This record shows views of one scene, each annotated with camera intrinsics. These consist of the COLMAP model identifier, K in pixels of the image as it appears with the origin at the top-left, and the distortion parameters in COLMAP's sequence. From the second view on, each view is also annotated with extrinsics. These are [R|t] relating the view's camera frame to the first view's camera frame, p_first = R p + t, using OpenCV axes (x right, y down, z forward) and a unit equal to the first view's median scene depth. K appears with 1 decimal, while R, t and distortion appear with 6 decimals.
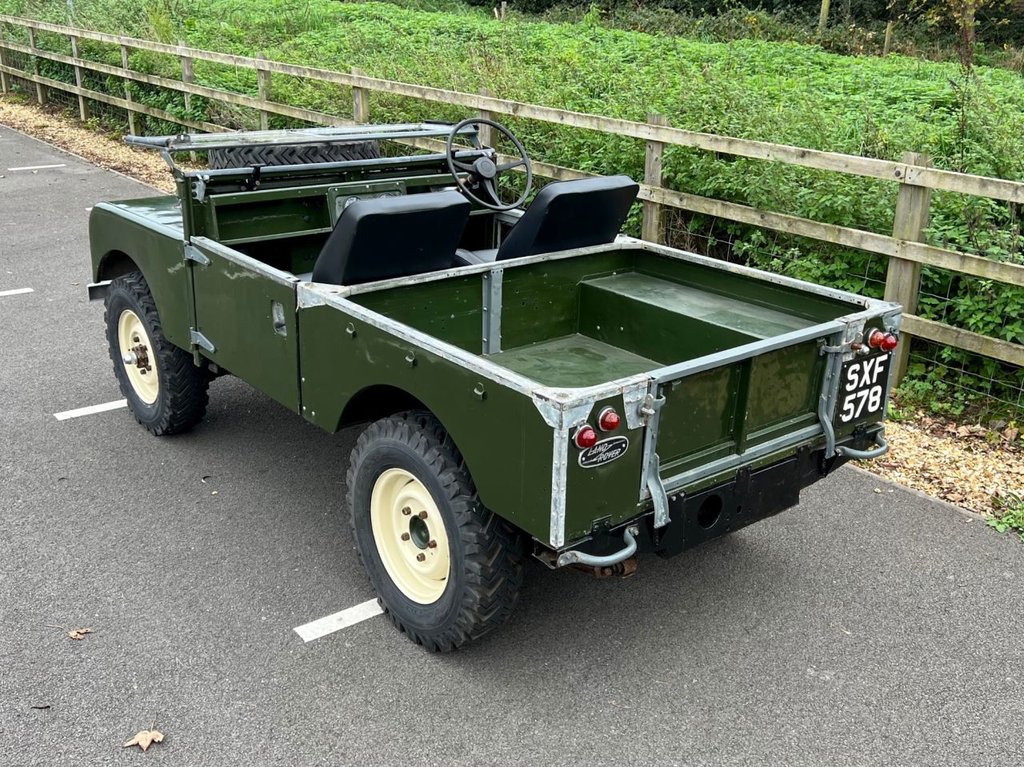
lens RADIAL K [[1082.2, 0, 525.6], [0, 1082.2, 356.1], [0, 0, 1]] dist [0.084328, -0.017038]
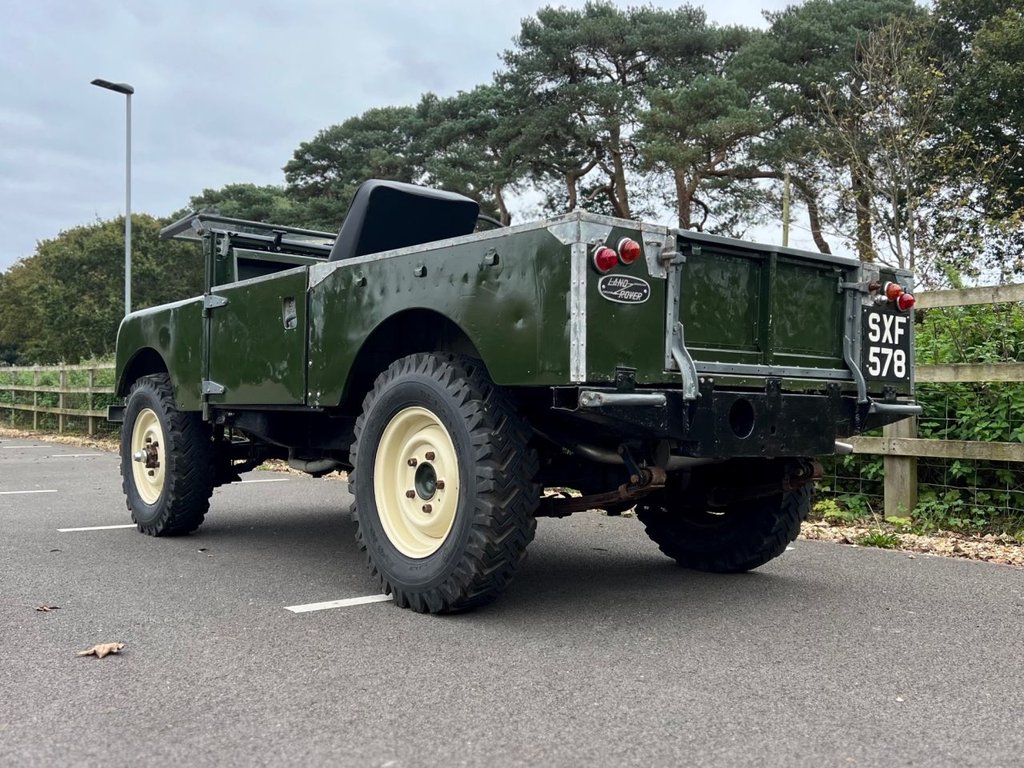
lens RADIAL K [[978.7, 0, 497.7], [0, 978.7, 374.0], [0, 0, 1]] dist [0.069307, -0.007636]
pose [[0.999616, -0.018890, -0.020284, -0.017886], [0.010289, 0.932392, -0.361303, 0.376806], [0.025738, 0.360955, 0.932228, 0.189156]]
